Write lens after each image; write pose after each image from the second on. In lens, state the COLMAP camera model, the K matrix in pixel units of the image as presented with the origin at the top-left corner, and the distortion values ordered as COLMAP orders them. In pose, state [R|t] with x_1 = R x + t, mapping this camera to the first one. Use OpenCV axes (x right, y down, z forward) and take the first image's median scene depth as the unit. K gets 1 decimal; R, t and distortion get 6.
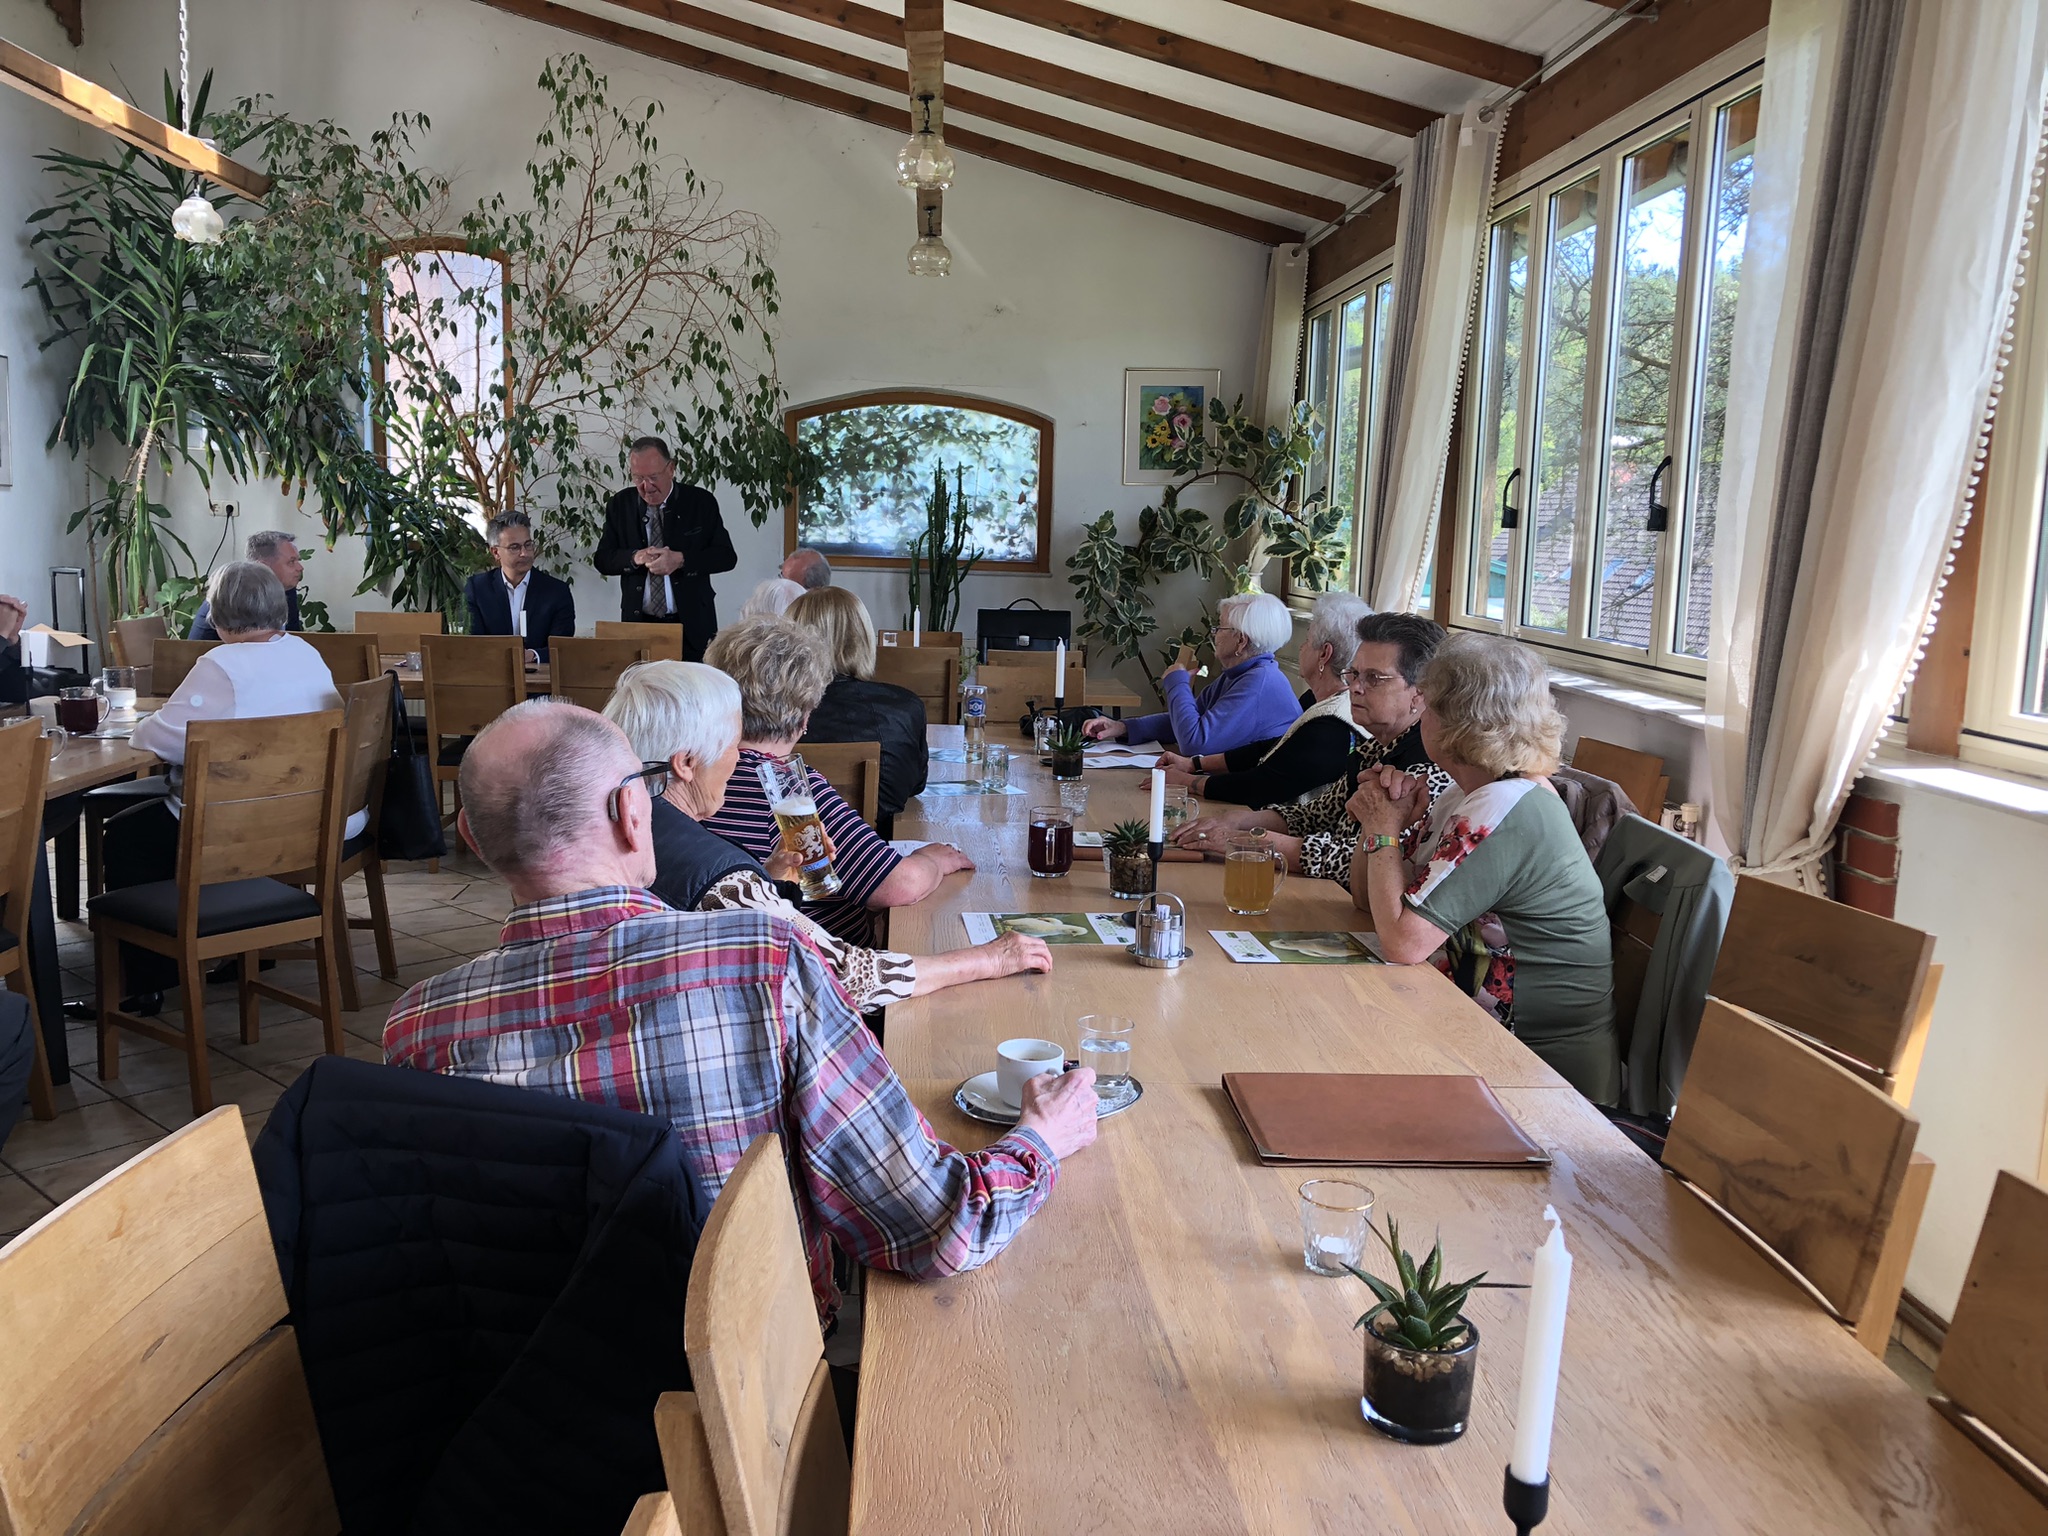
lens RADIAL K [[1741.5, 0, 1015.6], [0, 1741.5, 762.9], [0, 0, 1]] dist [0.047419, -0.010683]
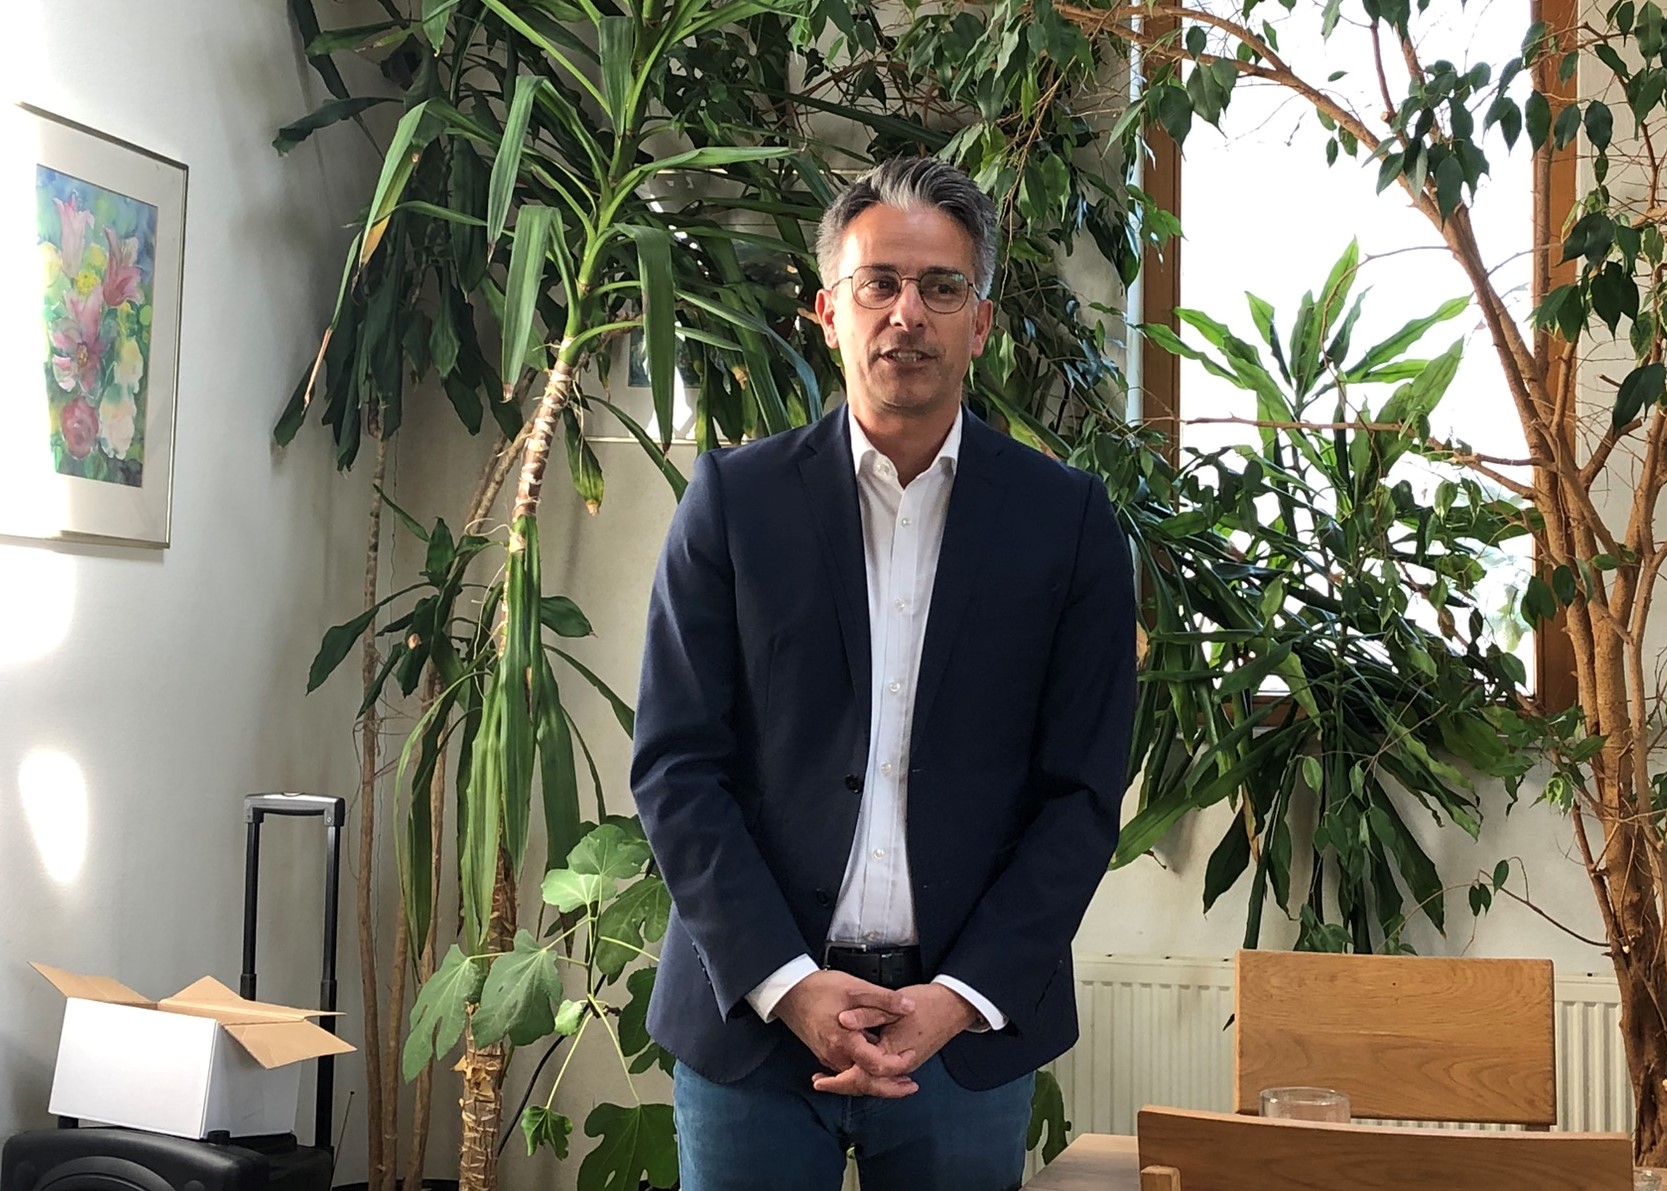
lens RADIAL K [[2734.7, 0, 952.0], [0, 2734.7, 394.6], [0, 0, 1]] dist [0.363495, -2.122000]
pose [[0.962556, -0.044363, -0.267428, -0.269867], [-0.019659, 0.972497, -0.232085, -0.063335], [0.270369, 0.228652, 0.935210, 0.515477]]
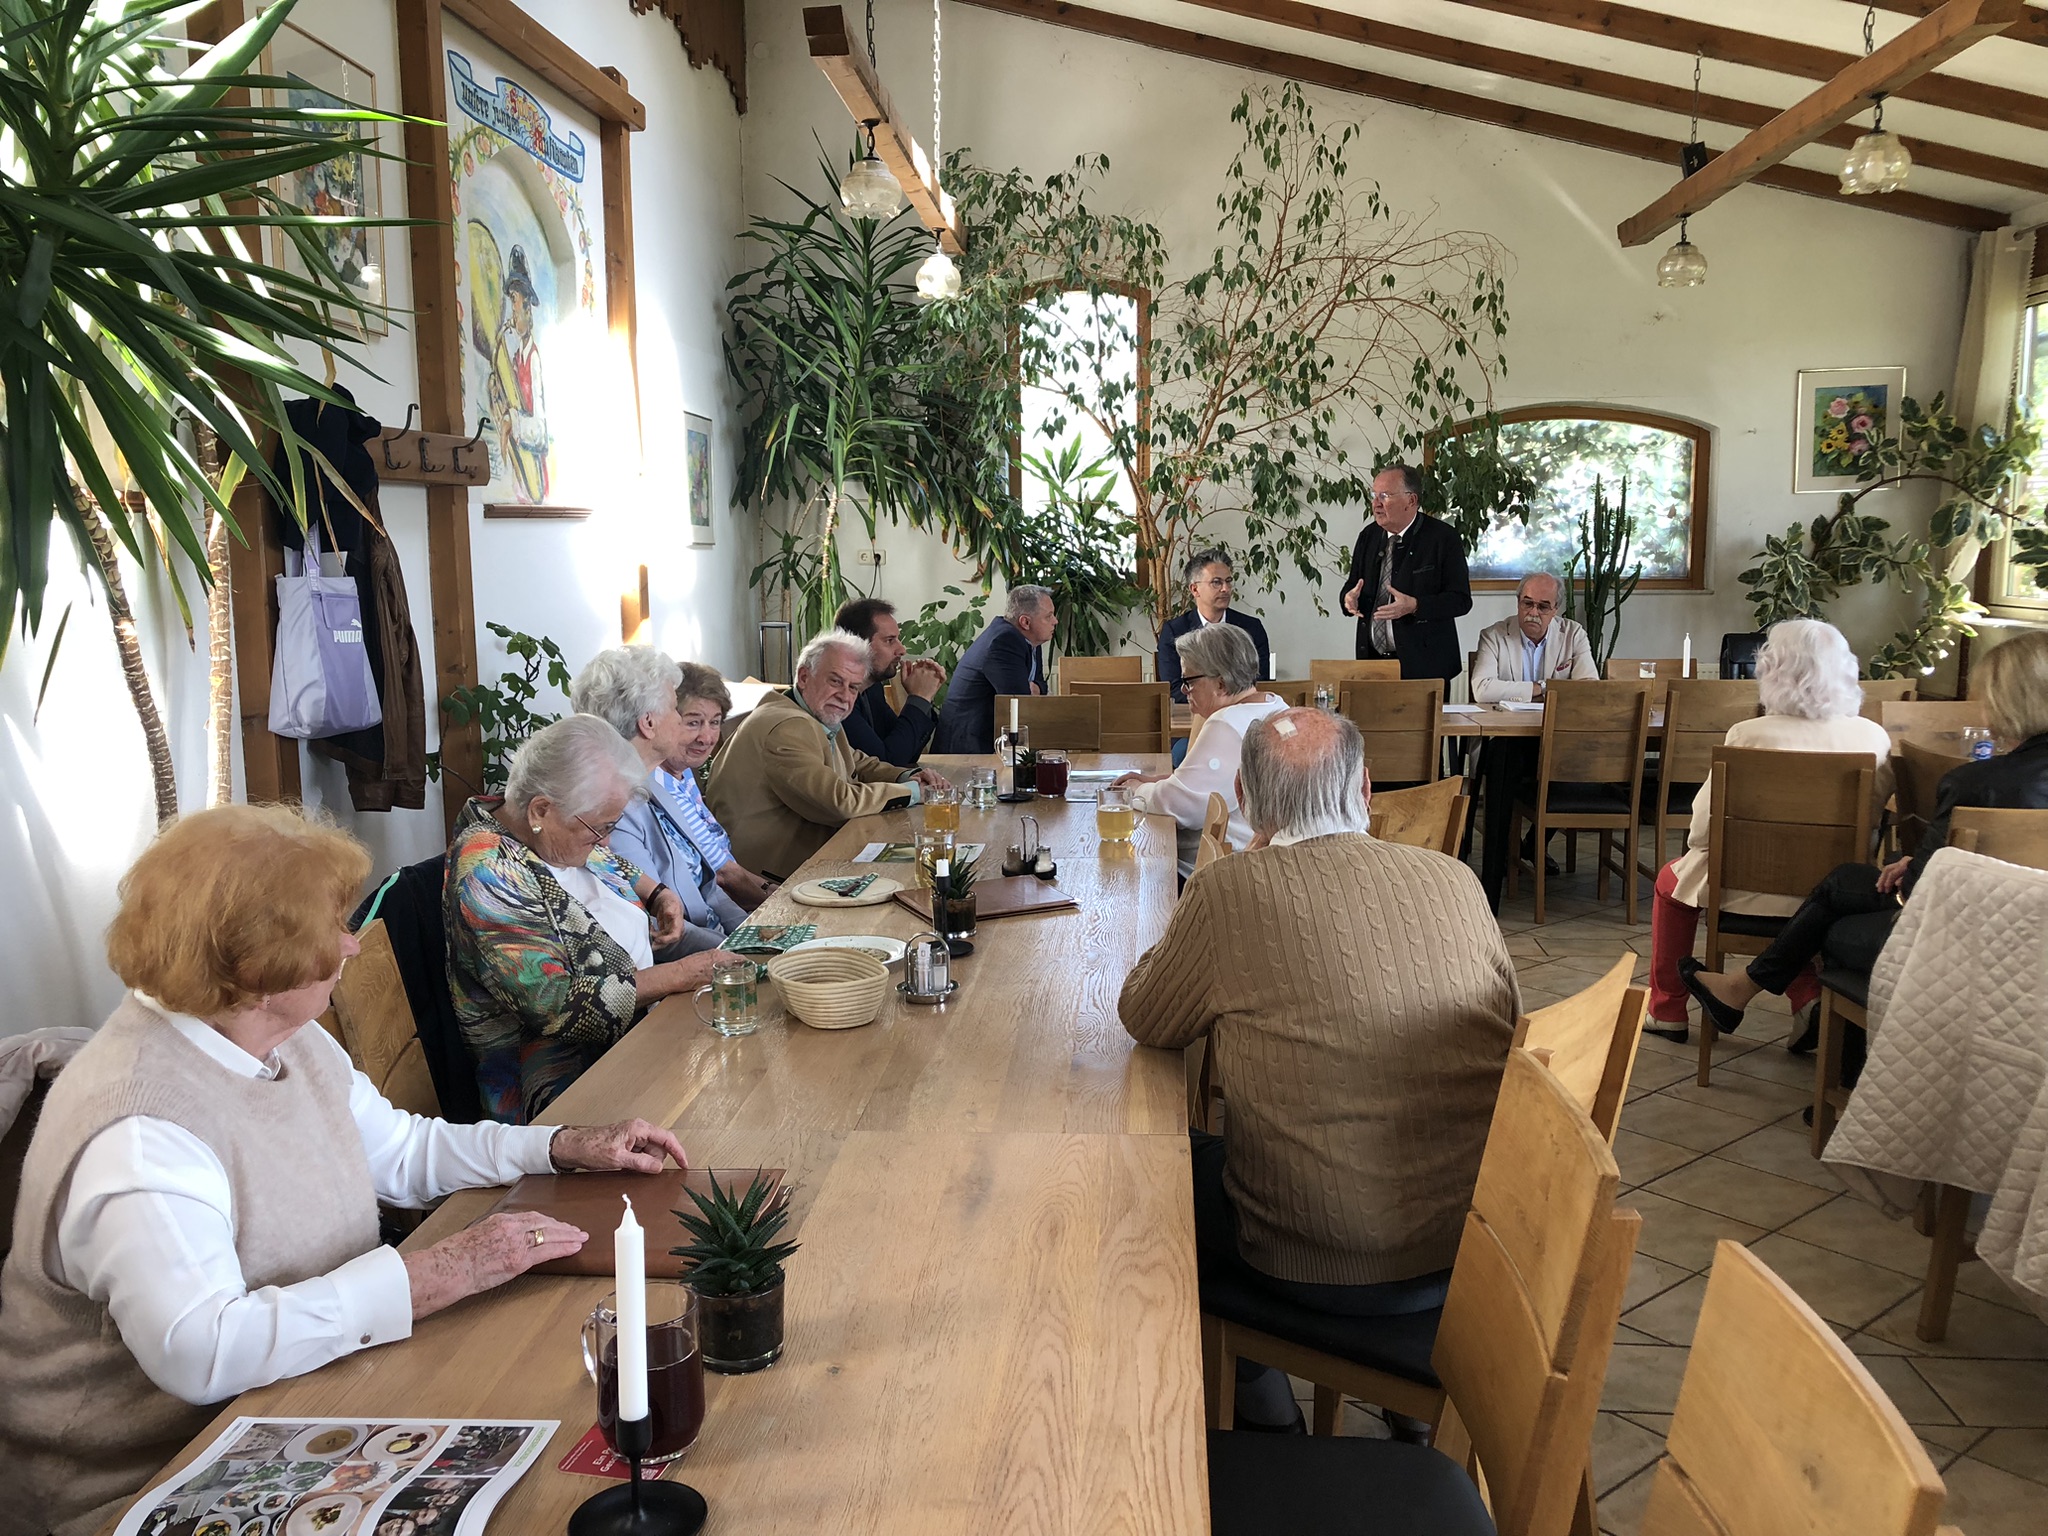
lens RADIAL K [[1741.5, 0, 1015.6], [0, 1741.5, 762.9], [0, 0, 1]] dist [0.047419, -0.010683]
pose [[0.993049, -0.022321, -0.115567, -0.260034], [0.021881, 0.999748, -0.005080, -0.019166], [0.115652, 0.002516, 0.993287, 0.007860]]
